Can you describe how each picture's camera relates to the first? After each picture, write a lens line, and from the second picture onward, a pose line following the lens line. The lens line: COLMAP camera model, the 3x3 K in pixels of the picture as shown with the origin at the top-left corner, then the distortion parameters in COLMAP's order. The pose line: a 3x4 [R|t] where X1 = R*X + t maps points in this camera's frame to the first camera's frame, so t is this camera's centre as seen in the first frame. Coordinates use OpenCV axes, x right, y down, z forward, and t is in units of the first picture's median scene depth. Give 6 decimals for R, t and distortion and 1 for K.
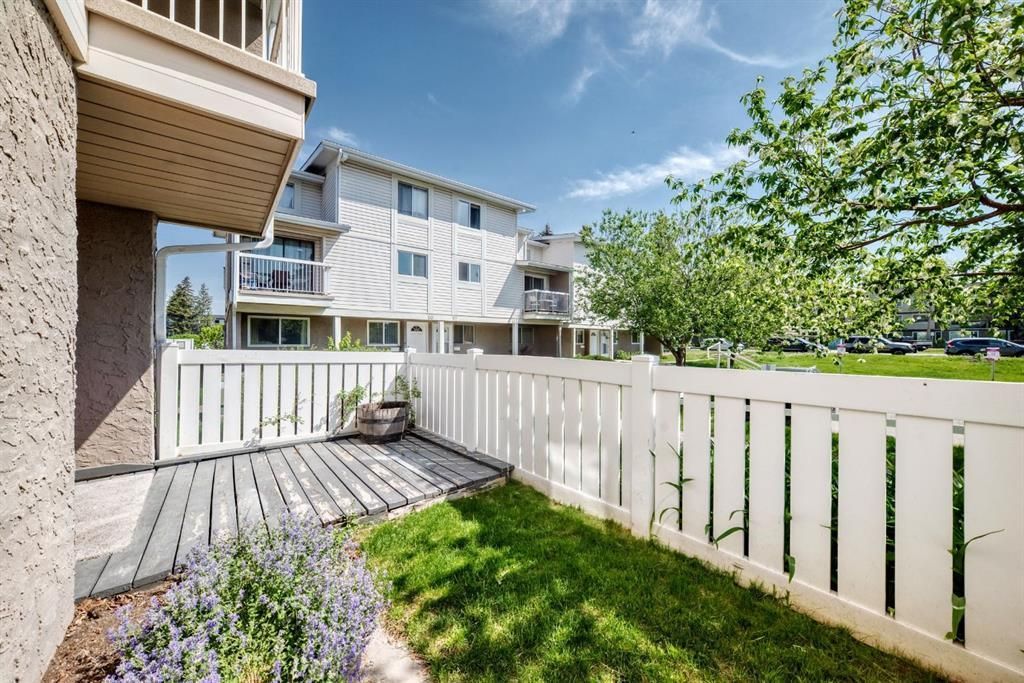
lens RADIAL K [[361.9, 0, 511.3], [0, 361.9, 343.9], [0, 0, 1]] dist [-0.021929, 0.006677]
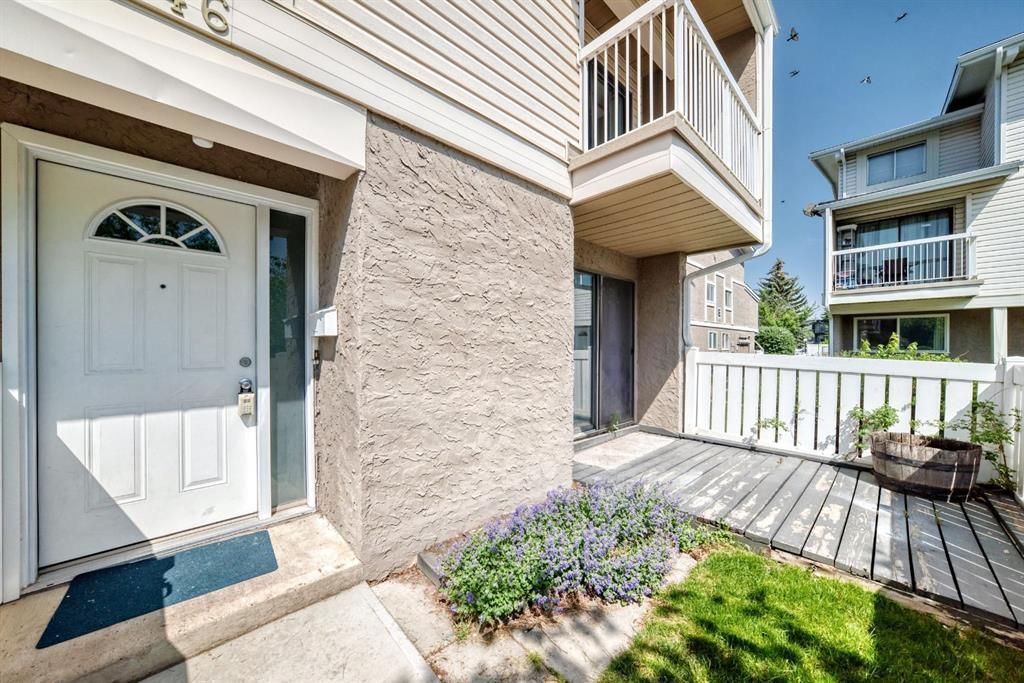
lens RADIAL K [[361.9, 0, 511.3], [0, 361.9, 343.9], [0, 0, 1]] dist [-0.021929, 0.006677]
pose [[0.074281, -0.004304, -0.997228, 0.293388], [-0.009591, 0.999941, -0.005030, 0.001938], [0.997191, 0.009938, 0.074236, 0.220957]]
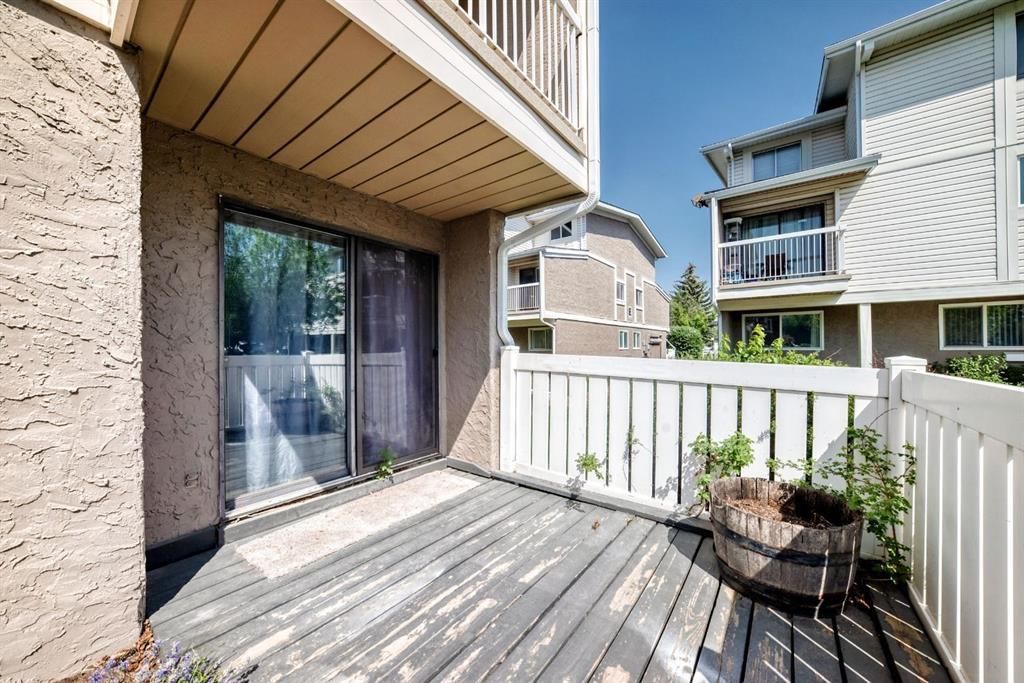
lens RADIAL K [[361.9, 0, 511.3], [0, 361.9, 343.9], [0, 0, 1]] dist [-0.021929, 0.006677]
pose [[0.240084, -0.008766, -0.970713, -0.042633], [0.001353, 0.999961, -0.008695, 0.001218], [0.970751, 0.000774, 0.240086, 0.719366]]
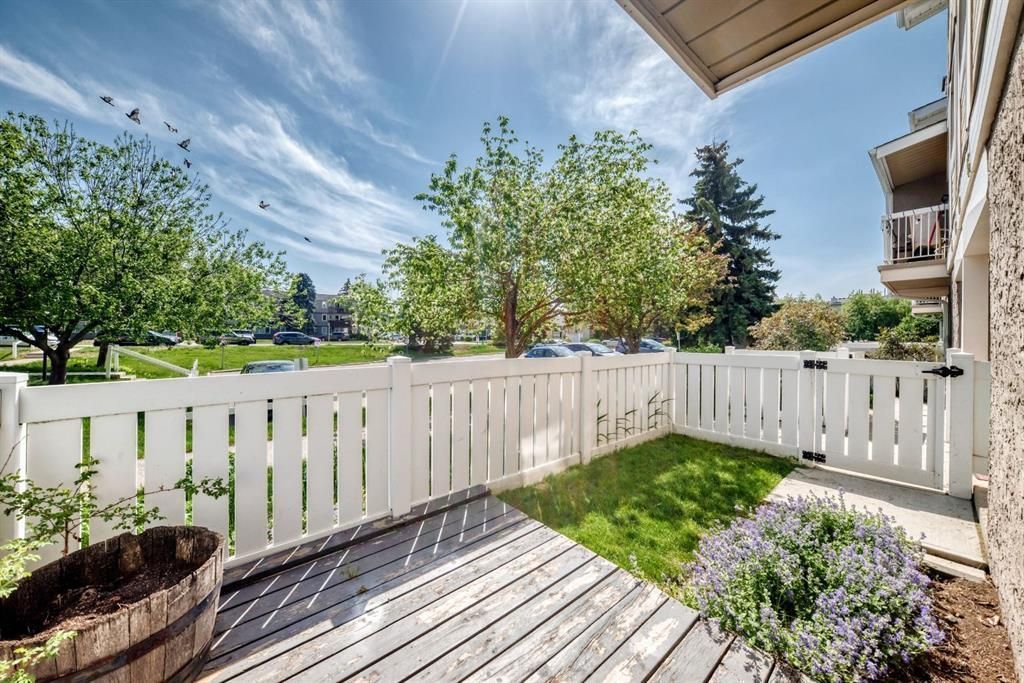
lens RADIAL K [[361.9, 0, 511.3], [0, 361.9, 343.9], [0, 0, 1]] dist [-0.021929, 0.006677]
pose [[-0.020265, -0.020148, 0.999592, -0.748293], [-0.005107, 0.999786, 0.020048, -0.023589], [-0.999782, -0.004699, -0.020364, 0.805058]]
